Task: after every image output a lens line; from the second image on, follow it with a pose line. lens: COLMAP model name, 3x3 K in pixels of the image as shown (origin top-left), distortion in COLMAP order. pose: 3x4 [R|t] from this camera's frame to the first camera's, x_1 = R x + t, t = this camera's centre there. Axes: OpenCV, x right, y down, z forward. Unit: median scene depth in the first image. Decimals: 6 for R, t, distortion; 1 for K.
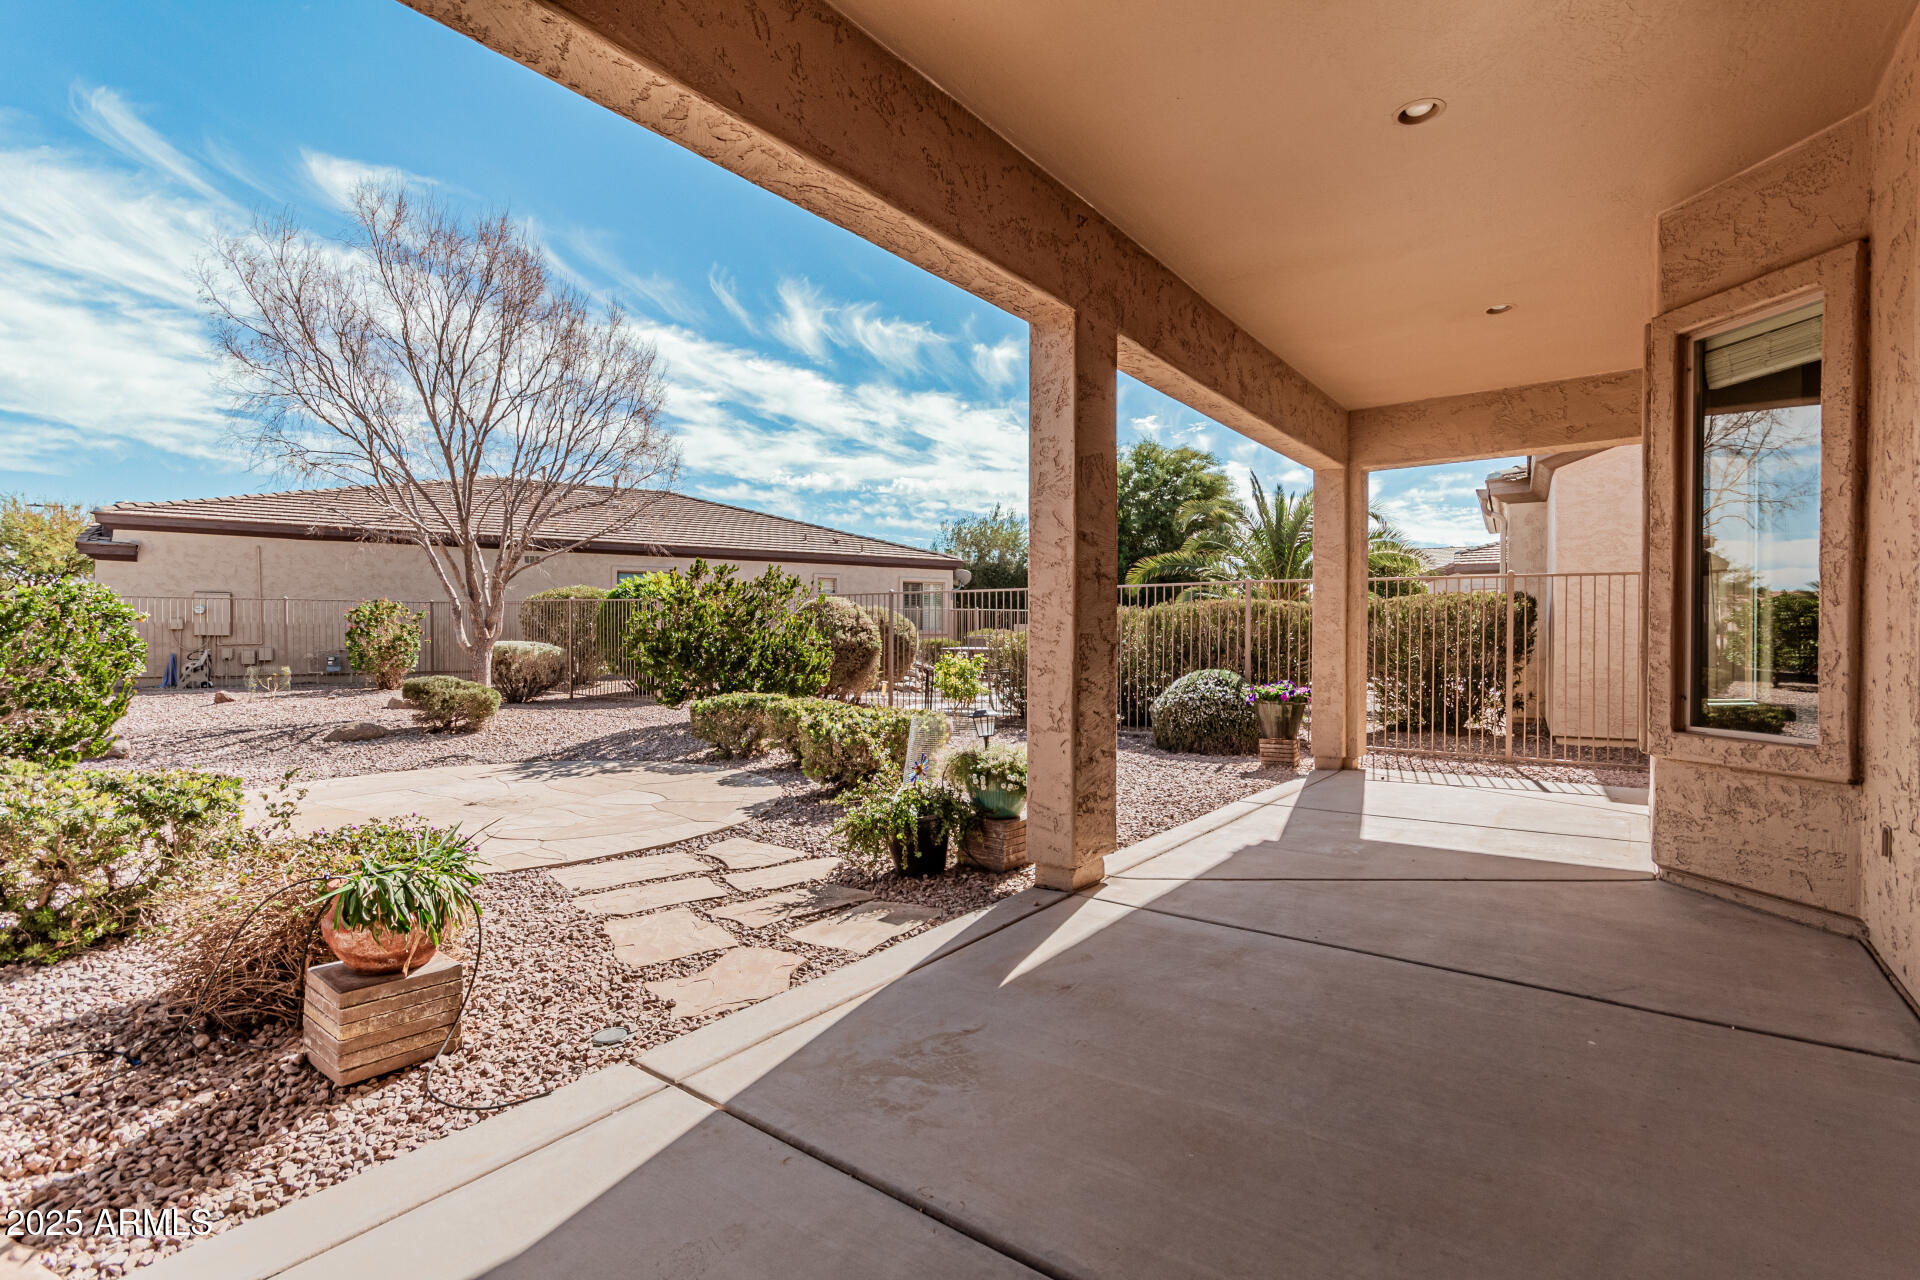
lens RADIAL K [[884.4, 0, 961.3], [0, 884.4, 642.4], [0, 0, 1]] dist [0.002163, -0.000867]
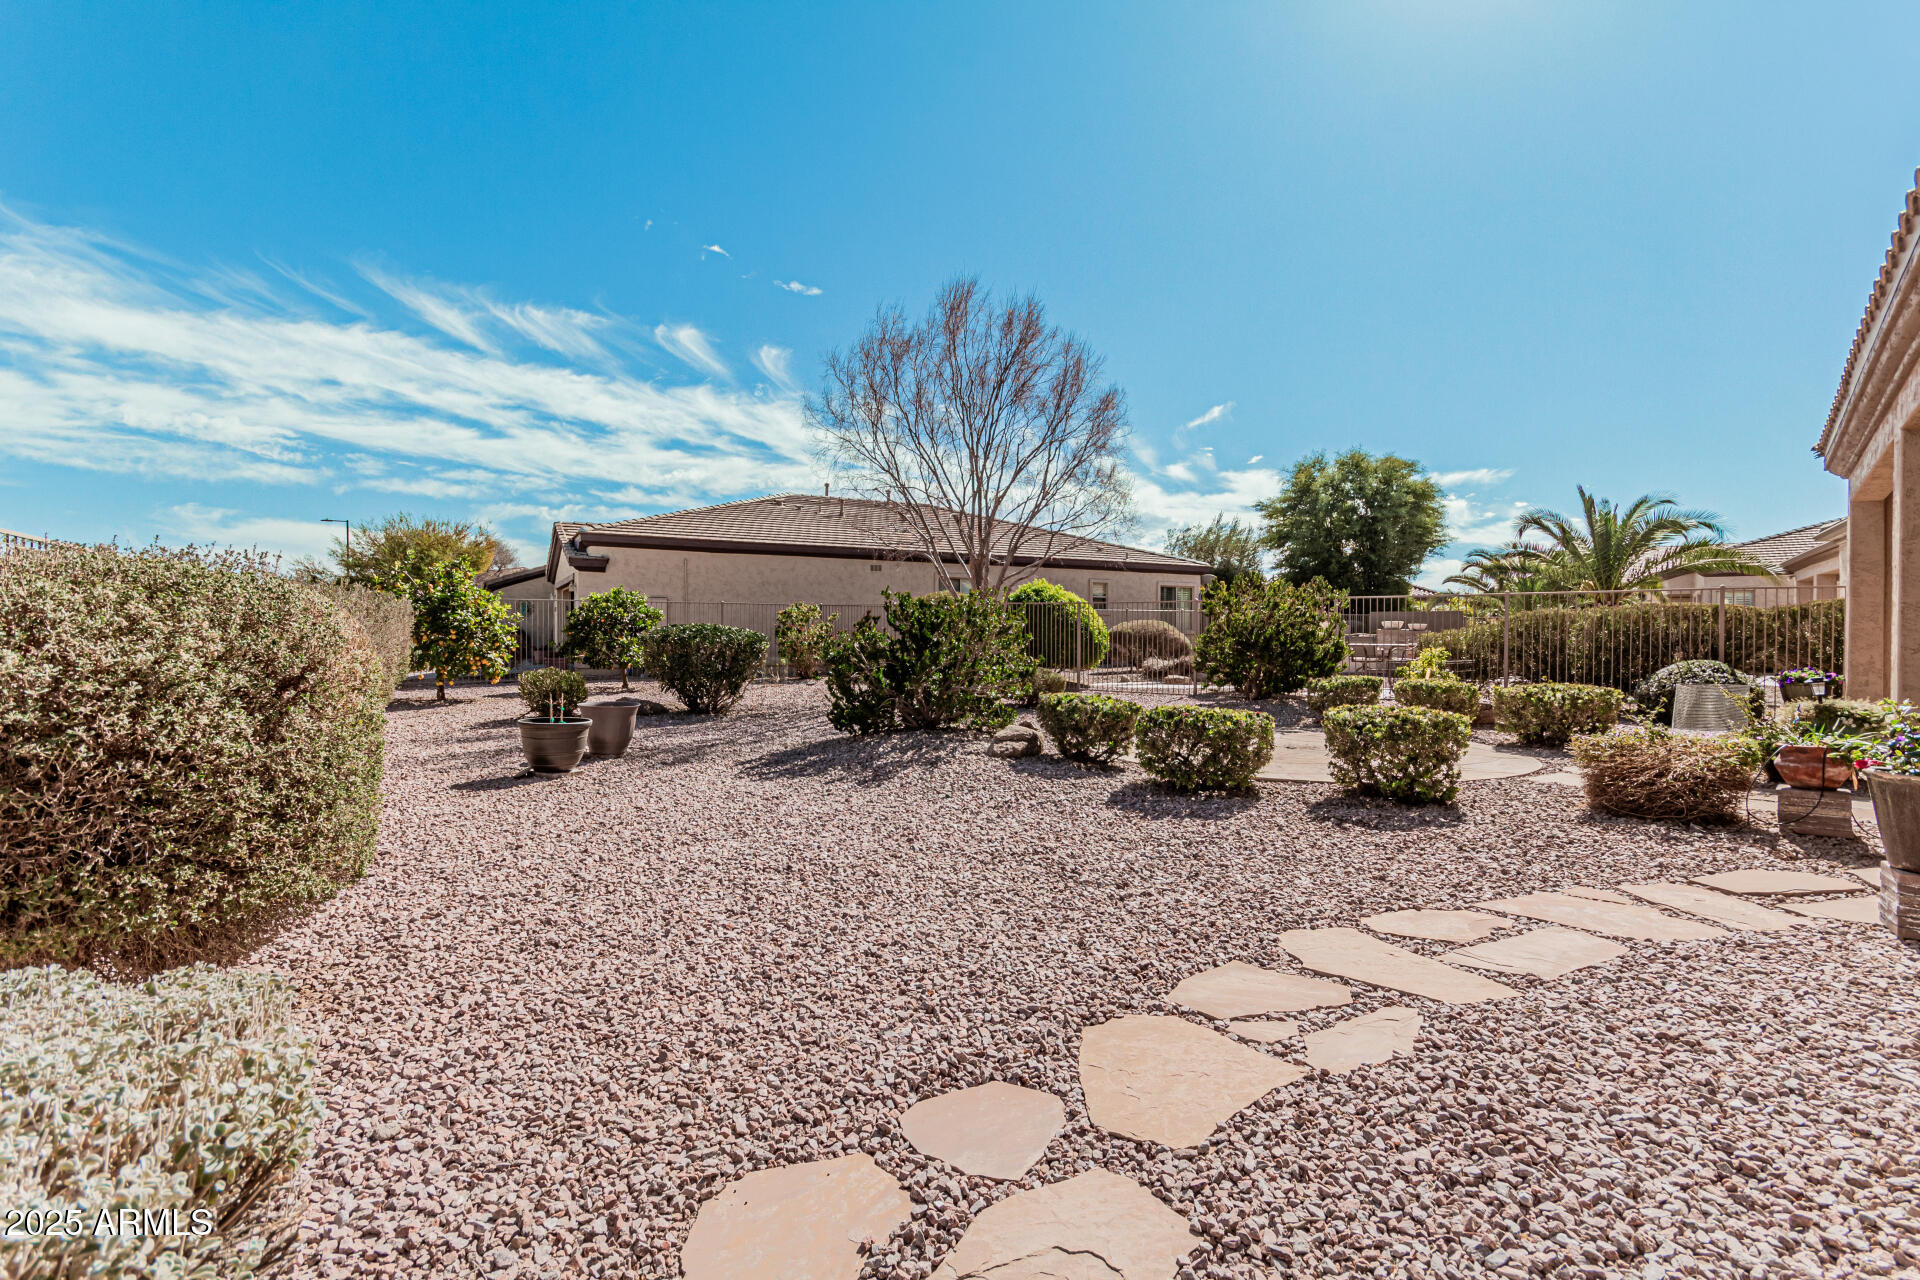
lens RADIAL K [[884.4, 0, 962.6], [0, 884.4, 634.1], [0, 0, 1]] dist [0.002163, -0.000867]
pose [[0.999890, 0.000332, -0.014819, -0.421302], [-0.000350, 0.999999, -0.001189, -0.004500], [0.014819, 0.001194, 0.999889, -0.210210]]
